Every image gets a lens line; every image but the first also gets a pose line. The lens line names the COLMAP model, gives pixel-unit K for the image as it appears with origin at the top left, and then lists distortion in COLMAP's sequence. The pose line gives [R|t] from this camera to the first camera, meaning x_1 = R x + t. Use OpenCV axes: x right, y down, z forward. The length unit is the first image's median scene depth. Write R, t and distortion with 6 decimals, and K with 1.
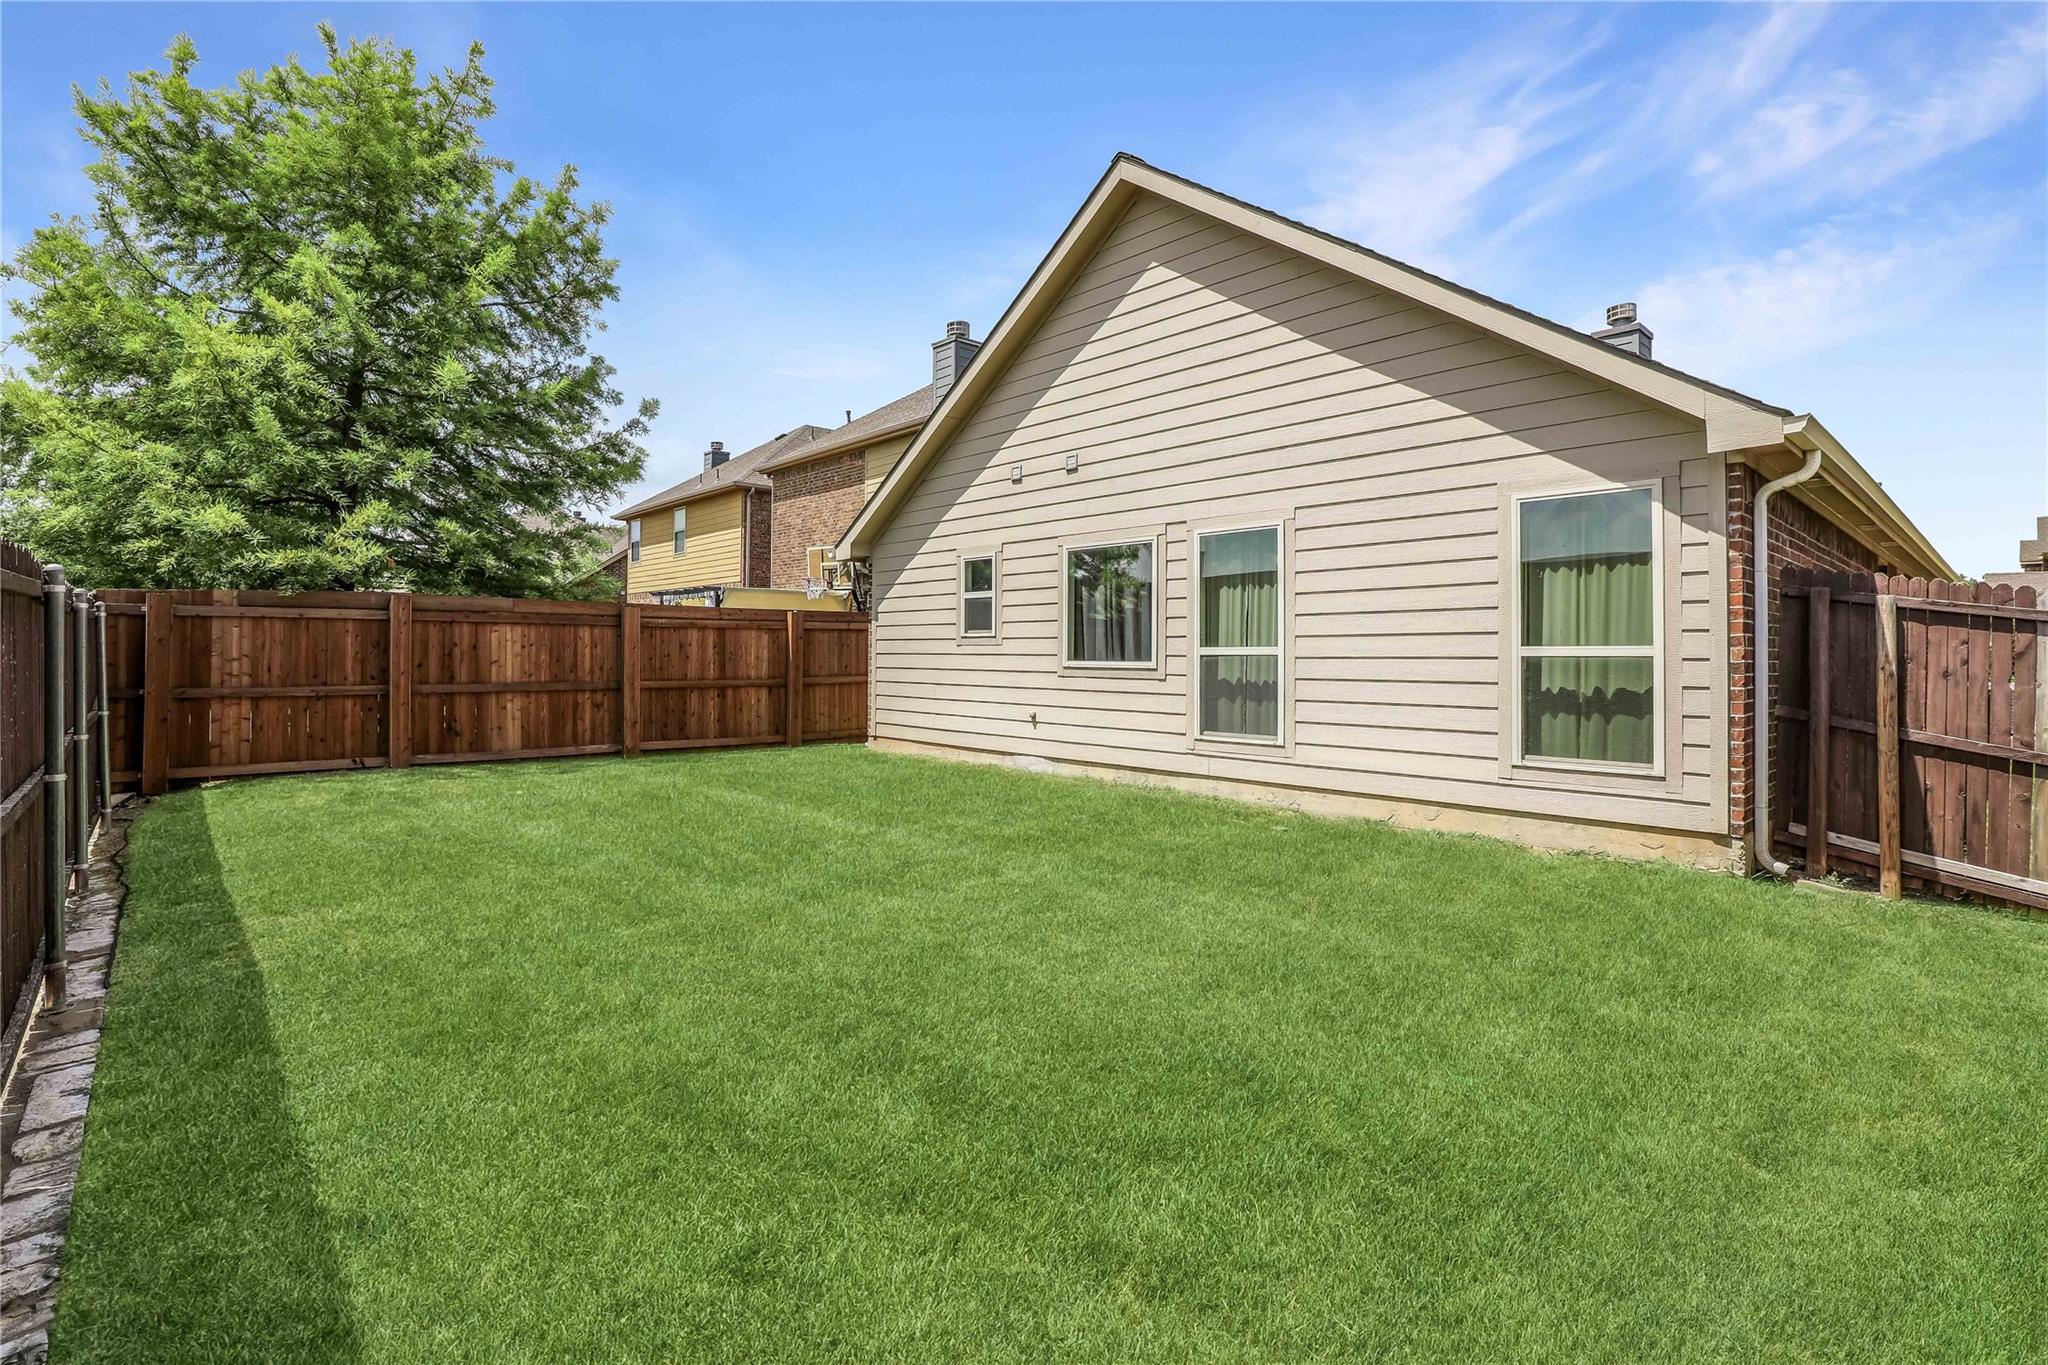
lens RADIAL K [[972.2, 0, 1035.1], [0, 972.2, 646.3], [0, 0, 1]] dist [0.000416, -0.000466]
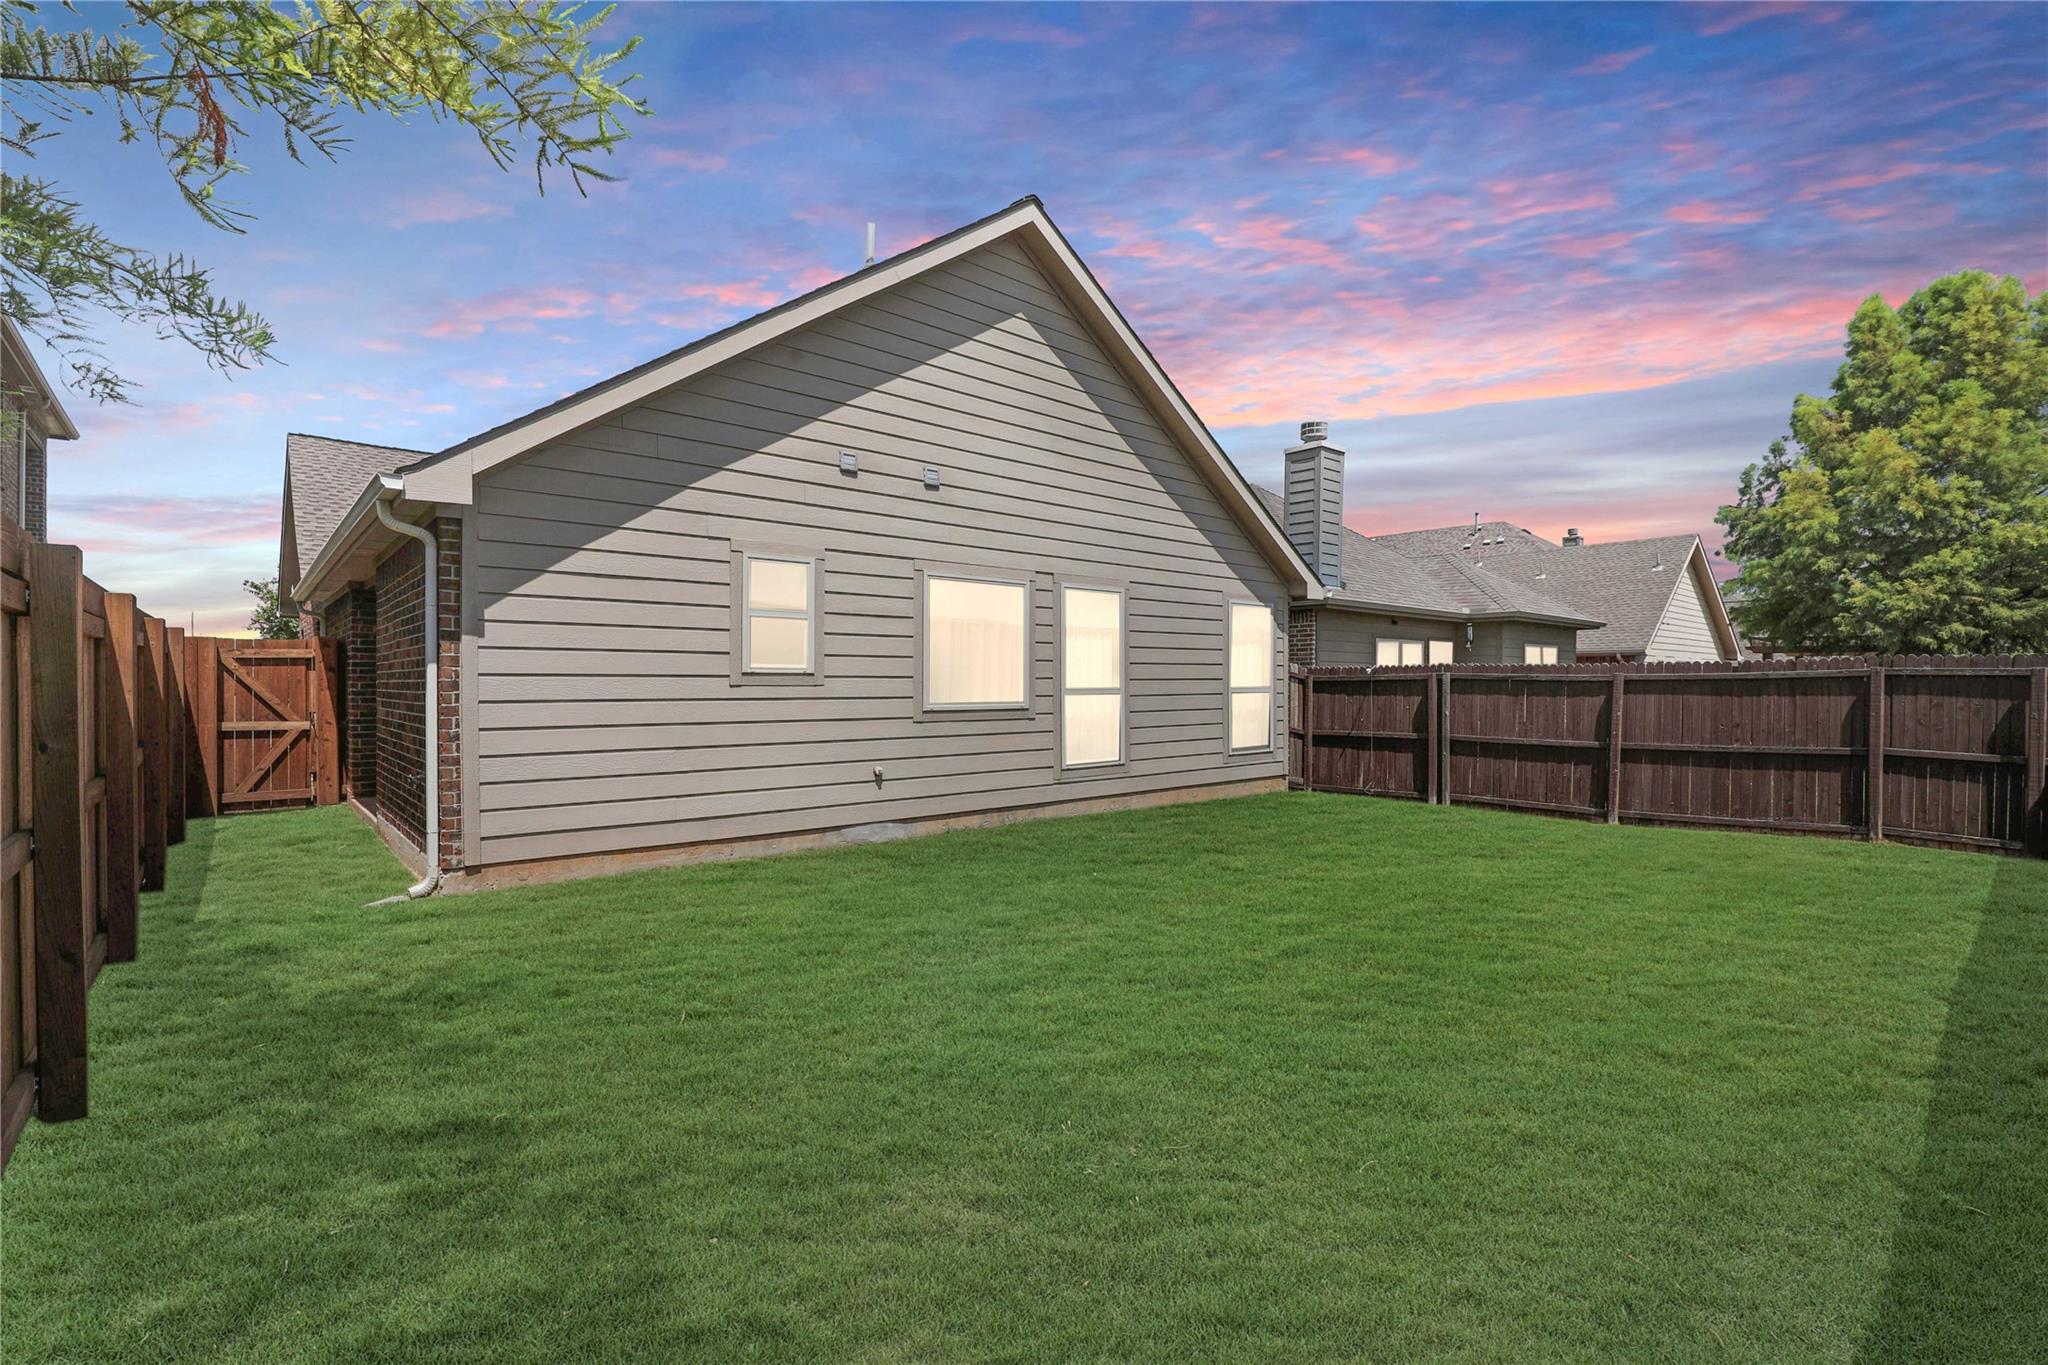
lens RADIAL K [[972.2, 0, 1027.5], [0, 972.2, 691.2], [0, 0, 1]] dist [0.000416, -0.000466]
pose [[0.011374, -0.014993, 0.999823, -0.849999], [-0.006348, 0.999866, 0.015065, -0.010261], [-0.999915, -0.006519, 0.011277, 0.911954]]
